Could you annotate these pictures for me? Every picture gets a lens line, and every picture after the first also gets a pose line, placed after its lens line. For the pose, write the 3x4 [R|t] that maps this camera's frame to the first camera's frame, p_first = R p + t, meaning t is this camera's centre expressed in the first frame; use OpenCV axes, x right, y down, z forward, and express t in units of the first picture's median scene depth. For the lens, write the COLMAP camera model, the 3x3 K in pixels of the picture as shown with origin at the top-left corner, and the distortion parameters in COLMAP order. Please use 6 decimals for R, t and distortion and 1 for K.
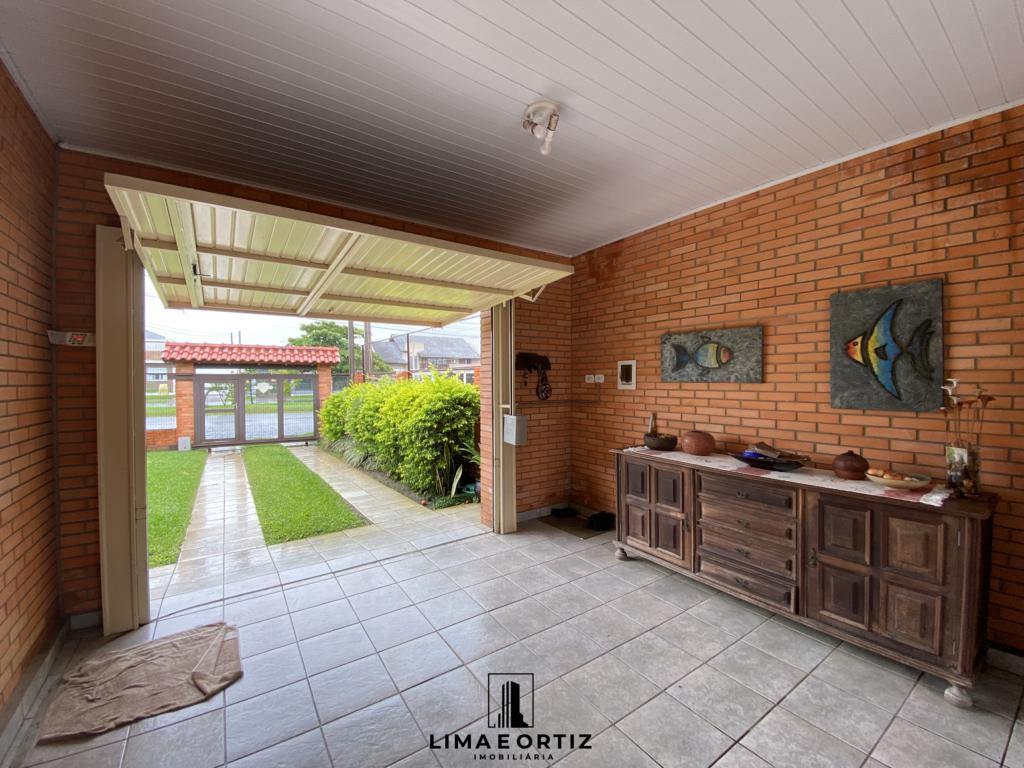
lens RADIAL K [[414.5, 0, 508.4], [0, 414.5, 383.9], [0, 0, 1]] dist [0.025177, -0.023340]
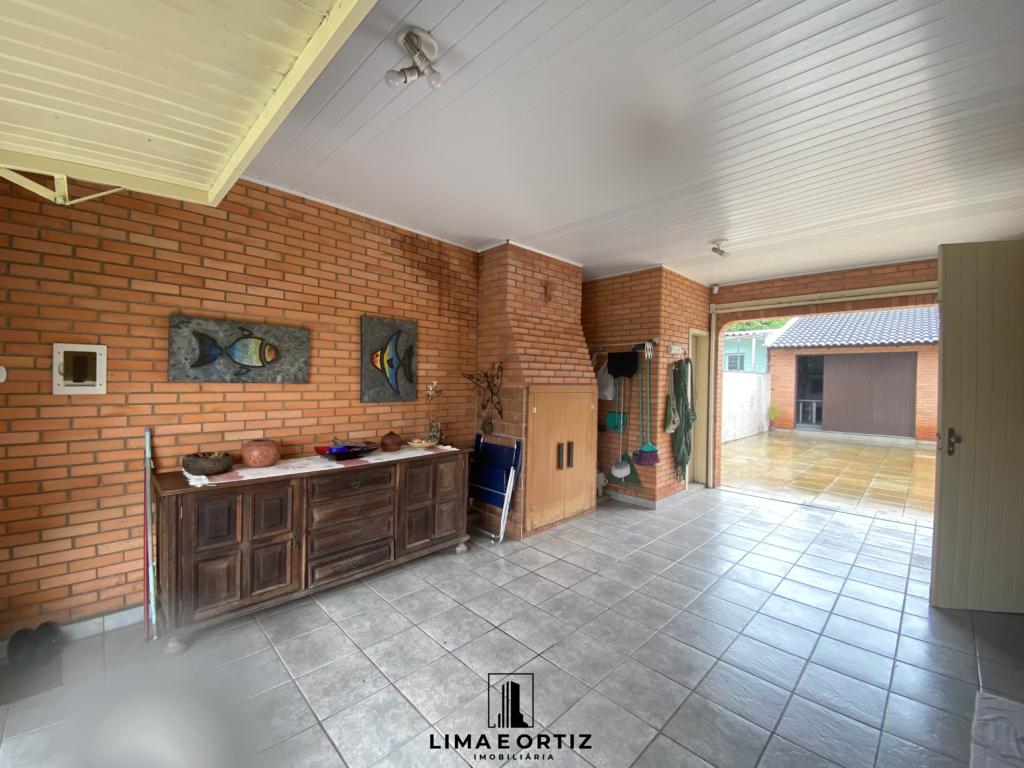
lens RADIAL K [[414.5, 0, 508.4], [0, 414.5, 383.9], [0, 0, 1]] dist [0.025177, -0.023340]
pose [[-0.181414, -0.009822, 0.983358, -0.489963], [-0.006458, 0.999940, 0.008796, -0.012894], [-0.983386, -0.004755, -0.181467, 0.653749]]
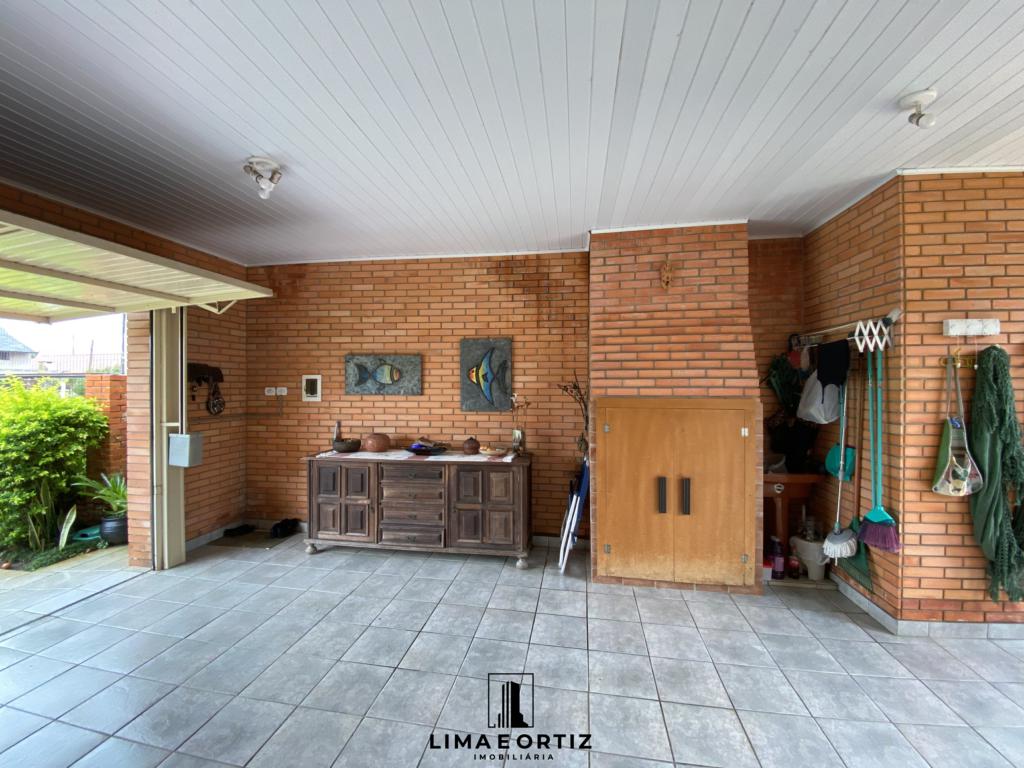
lens RADIAL K [[409.9, 0, 512.0], [0, 409.9, 384.0], [0, 0, 1]] dist [0.046141, -0.033436]
pose [[0.689320, 0.004696, 0.724442, -0.178669], [0.004763, 0.999928, -0.011014, -0.022649], [-0.724441, 0.011043, 0.689248, -0.172629]]
